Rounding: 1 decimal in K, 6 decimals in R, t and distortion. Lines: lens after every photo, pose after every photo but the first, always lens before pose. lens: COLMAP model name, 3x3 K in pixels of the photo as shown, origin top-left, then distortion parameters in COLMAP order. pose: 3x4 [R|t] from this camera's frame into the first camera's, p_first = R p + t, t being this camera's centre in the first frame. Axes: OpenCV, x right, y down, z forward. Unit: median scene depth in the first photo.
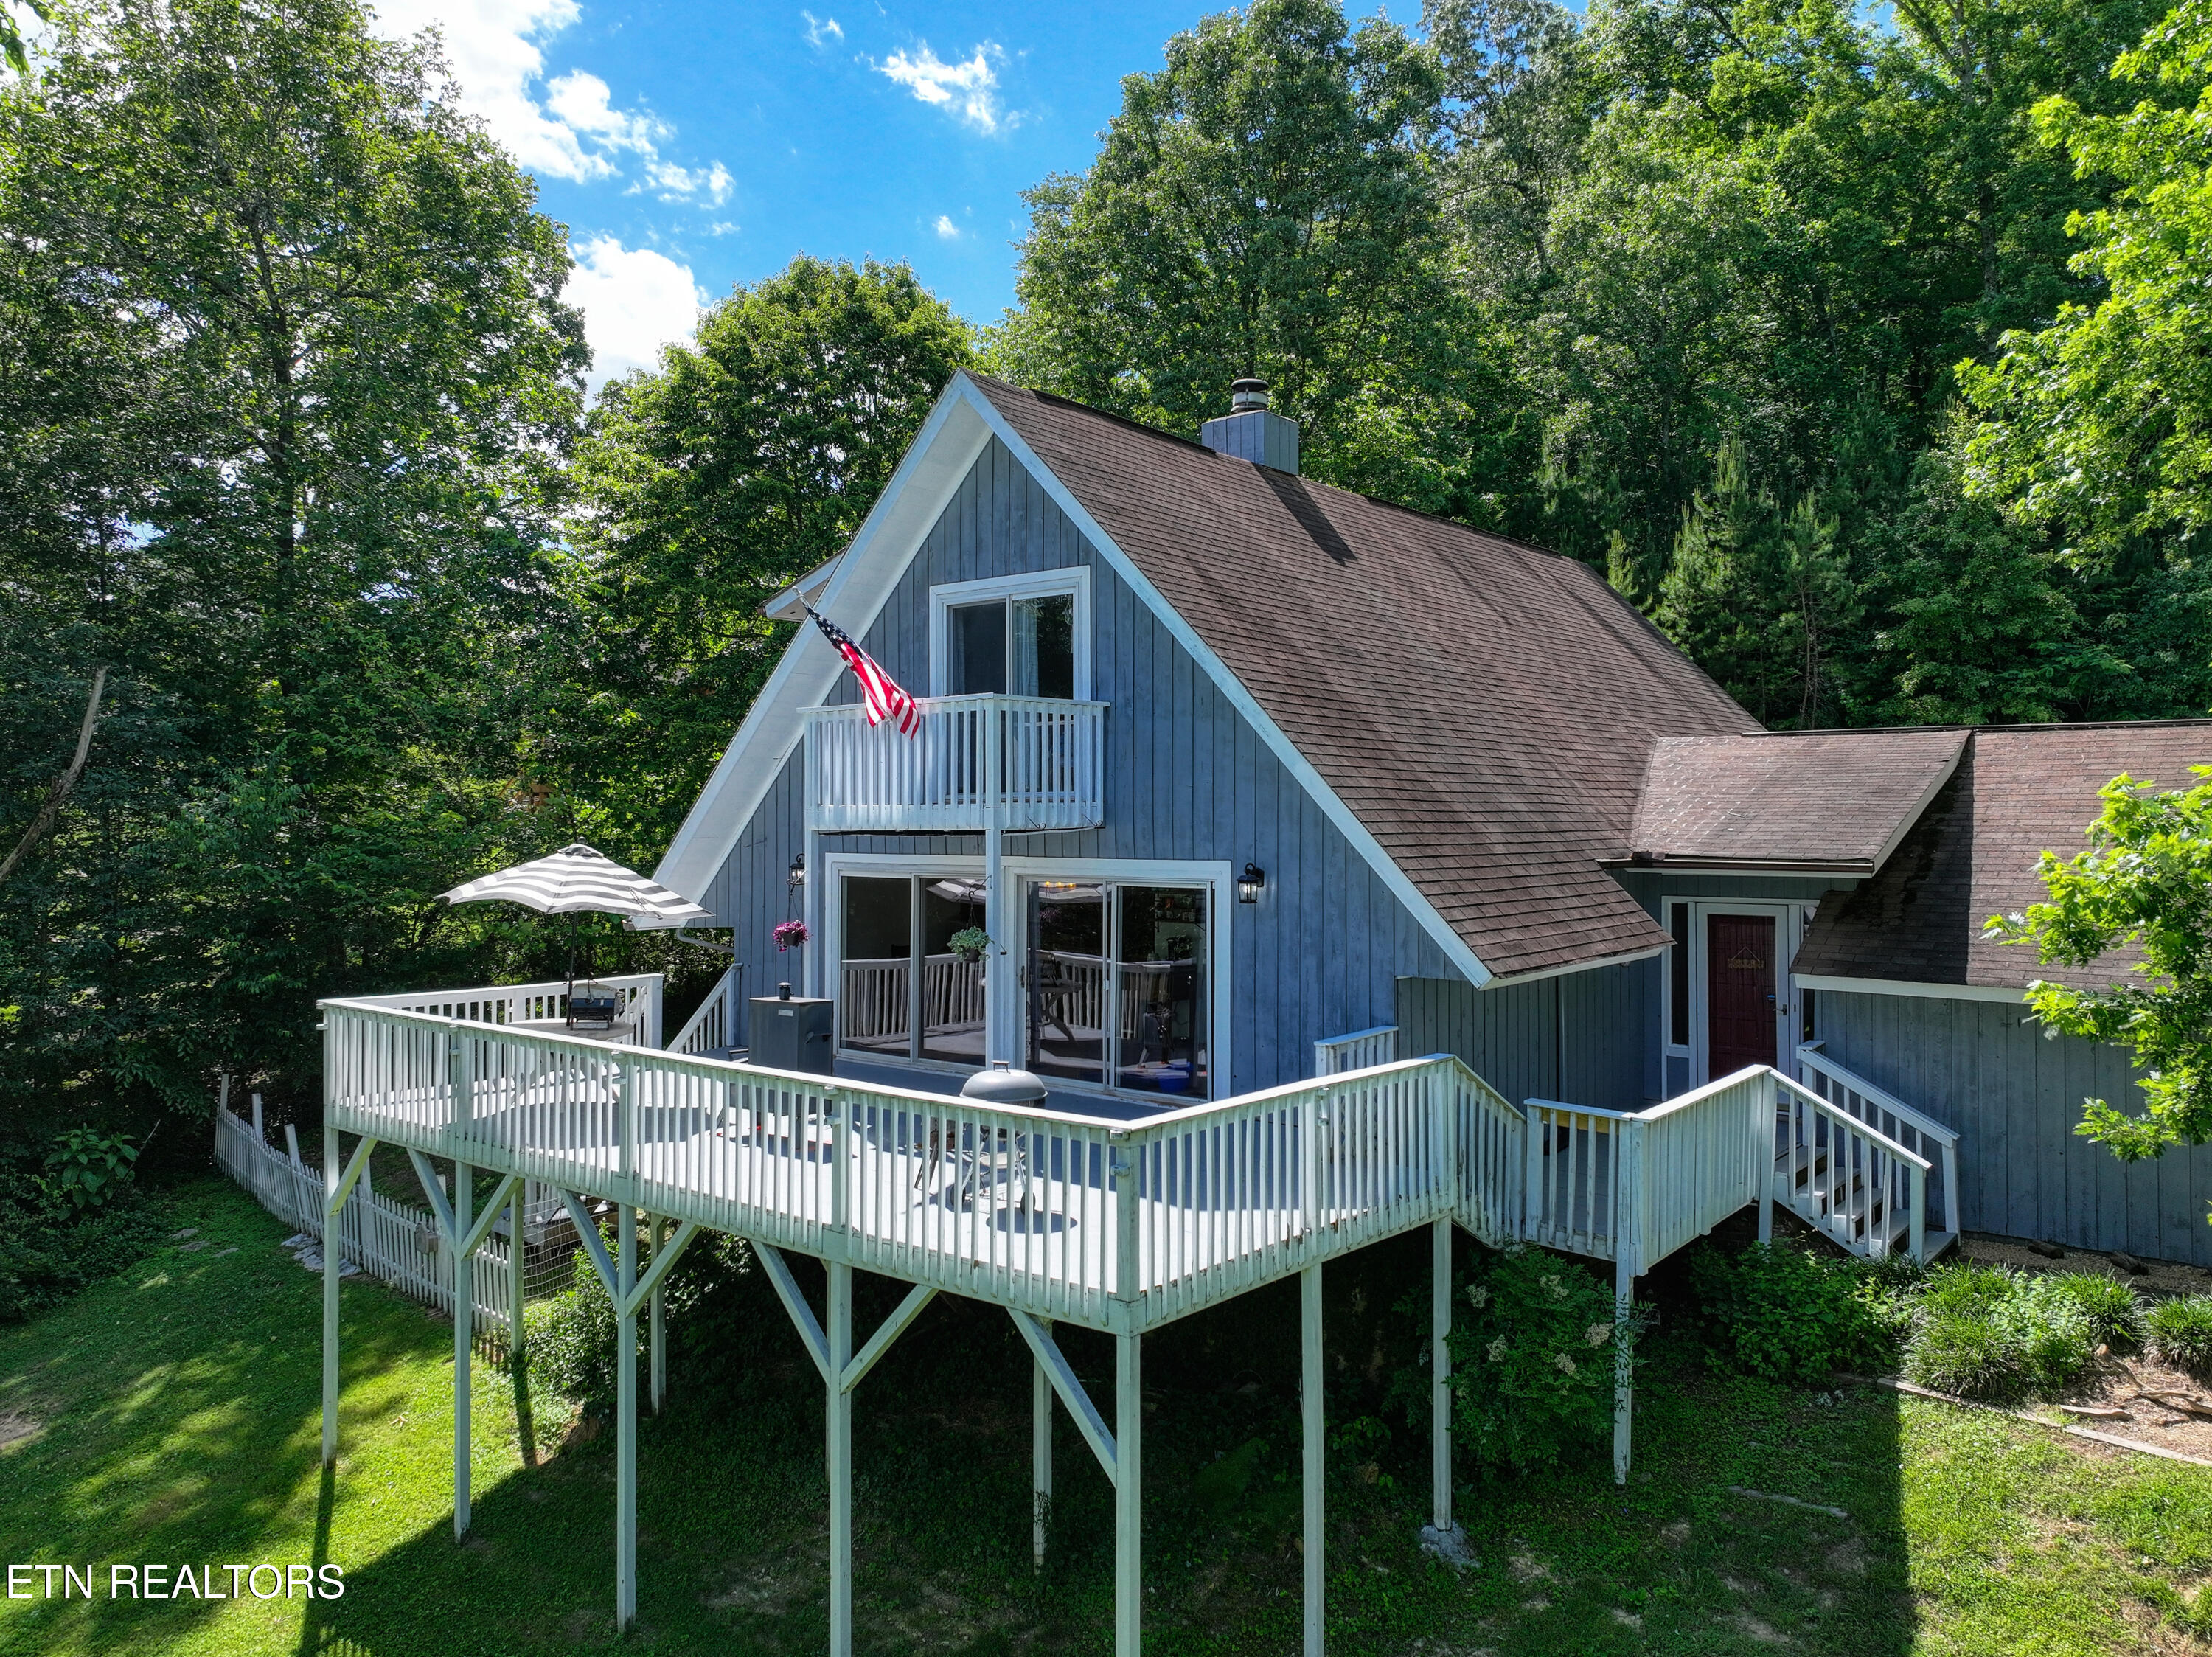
lens RADIAL K [[1543.7, 0, 1065.1], [0, 1543.7, 838.3], [0, 0, 1]] dist [-0.019568, 0.031025]
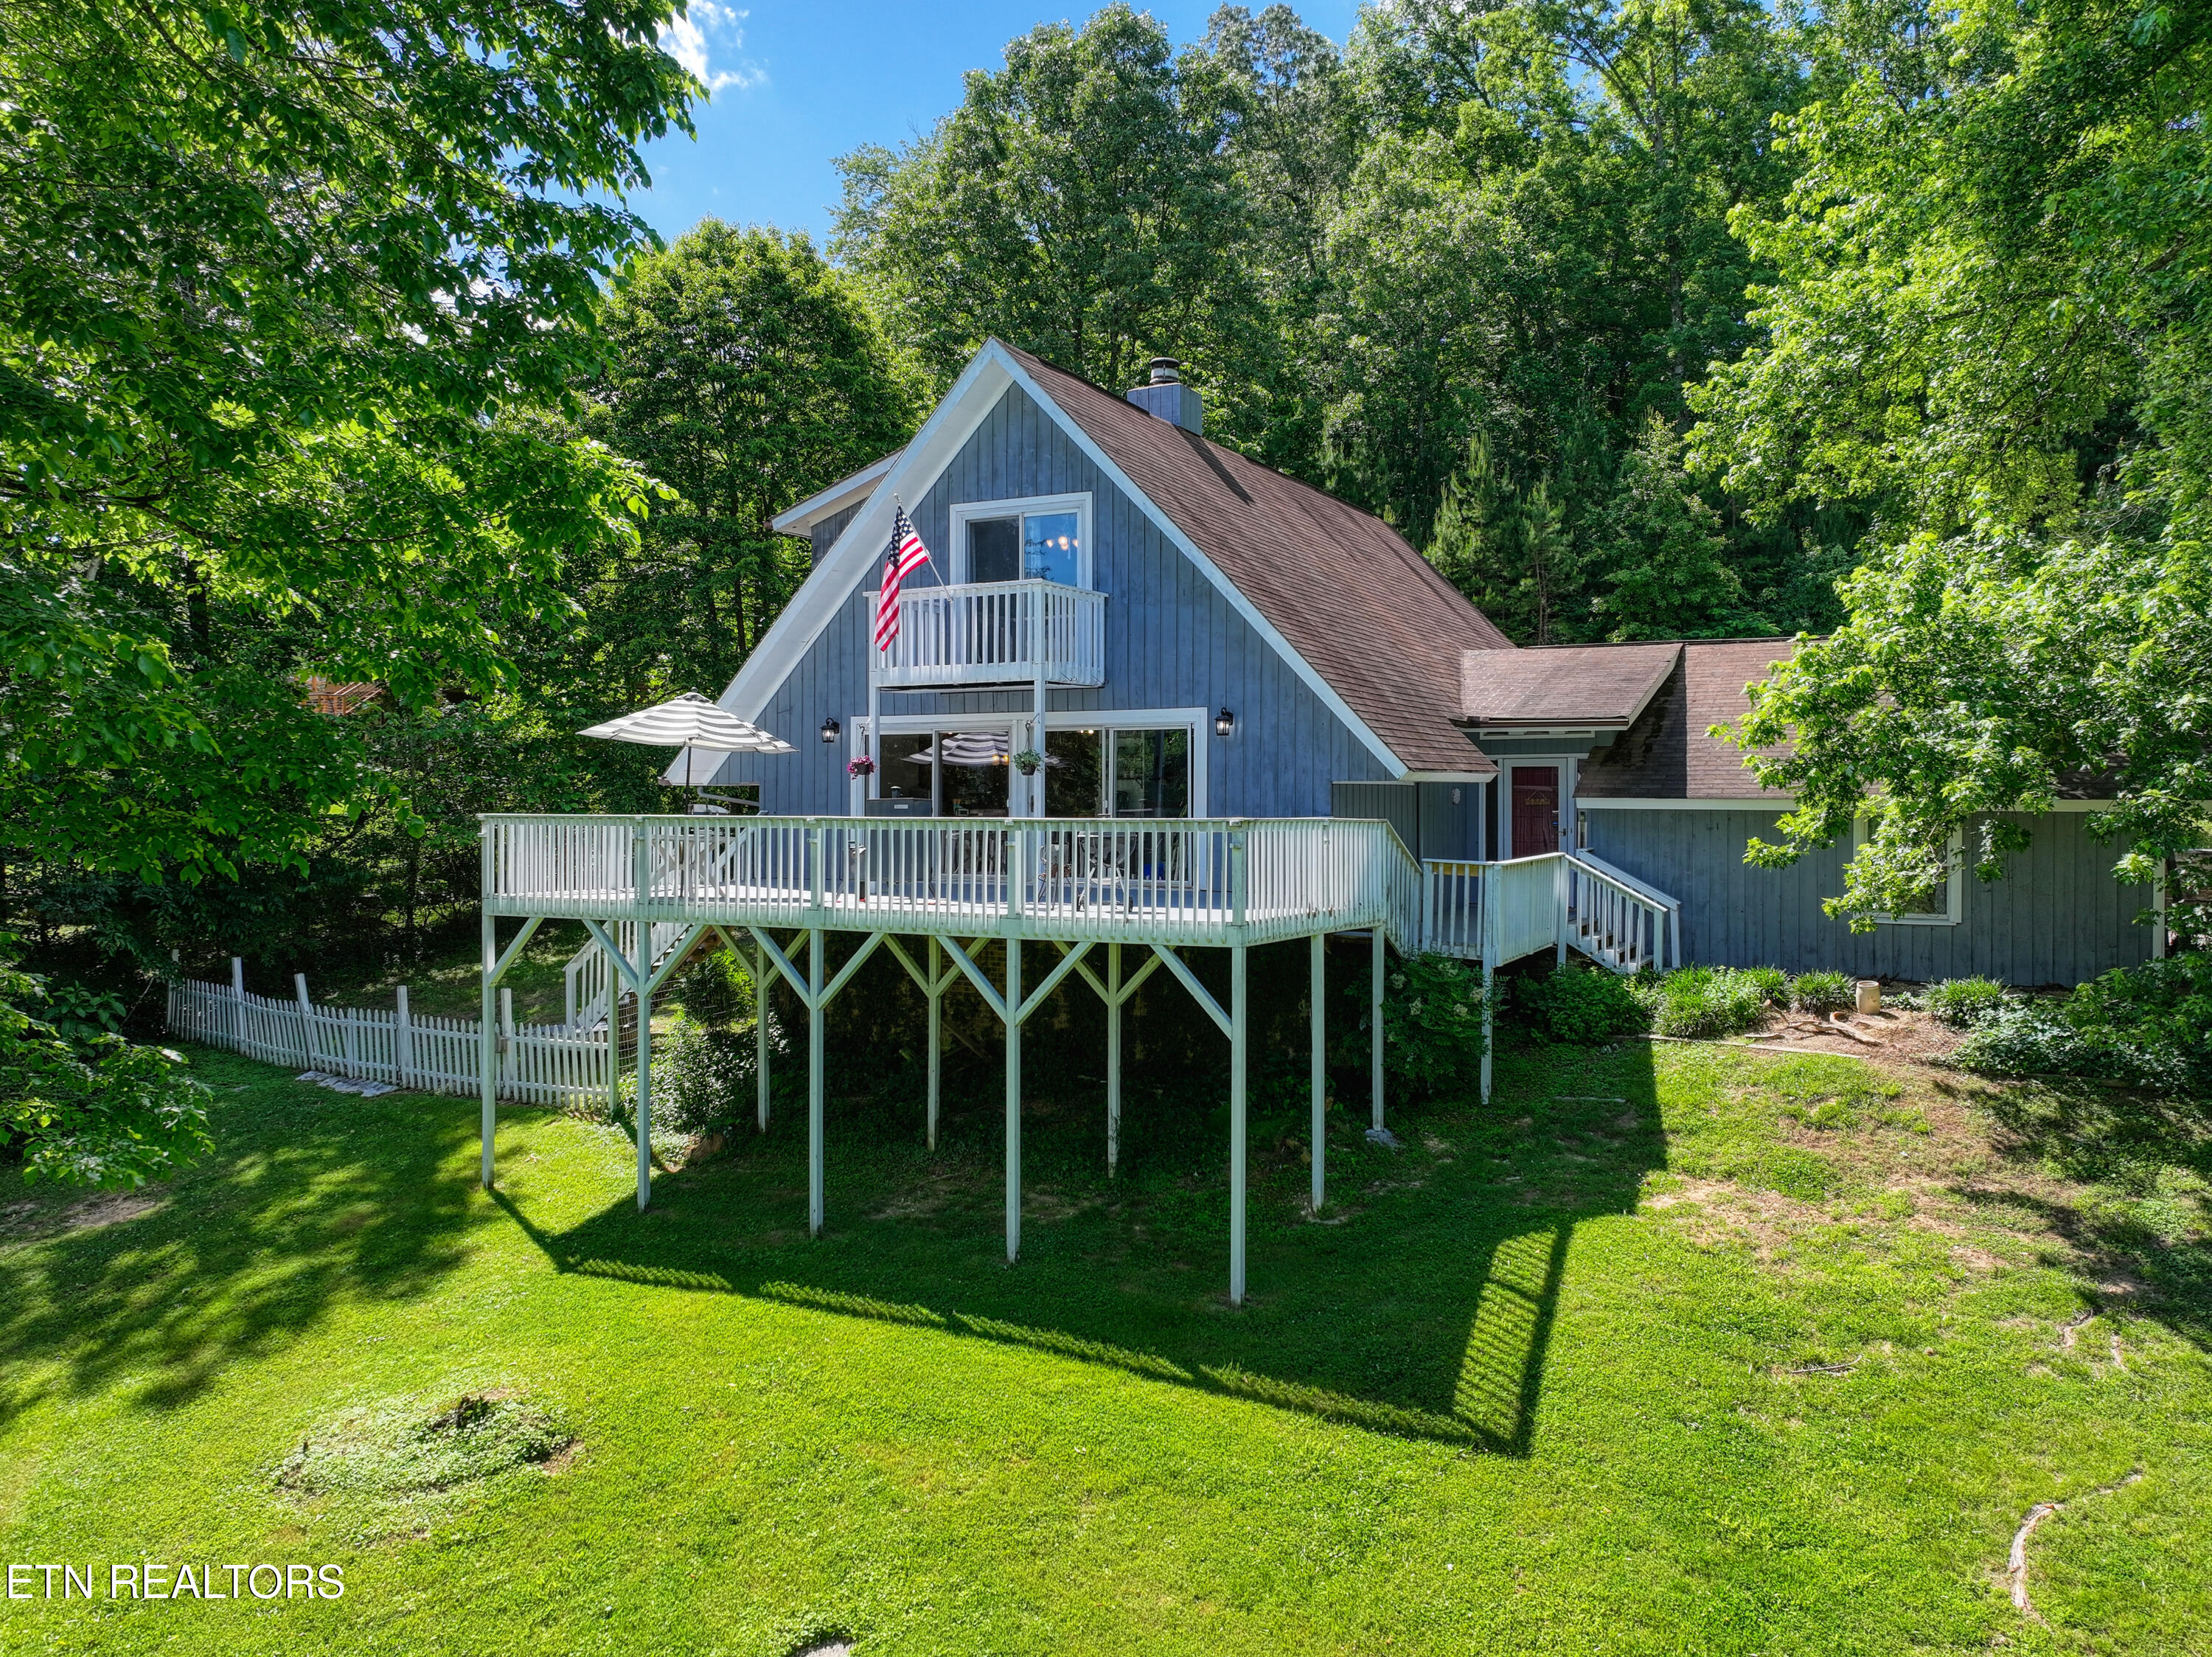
lens RADIAL K [[1574.4, 0, 1106.0], [0, 1574.4, 828.5], [0, 0, 1]] dist [-0.004331, -0.005304]
pose [[0.979084, 0.005024, 0.203393, -0.108859], [-0.006304, 0.999964, 0.005643, 0.047063], [-0.203357, -0.006807, 0.979081, -0.149743]]
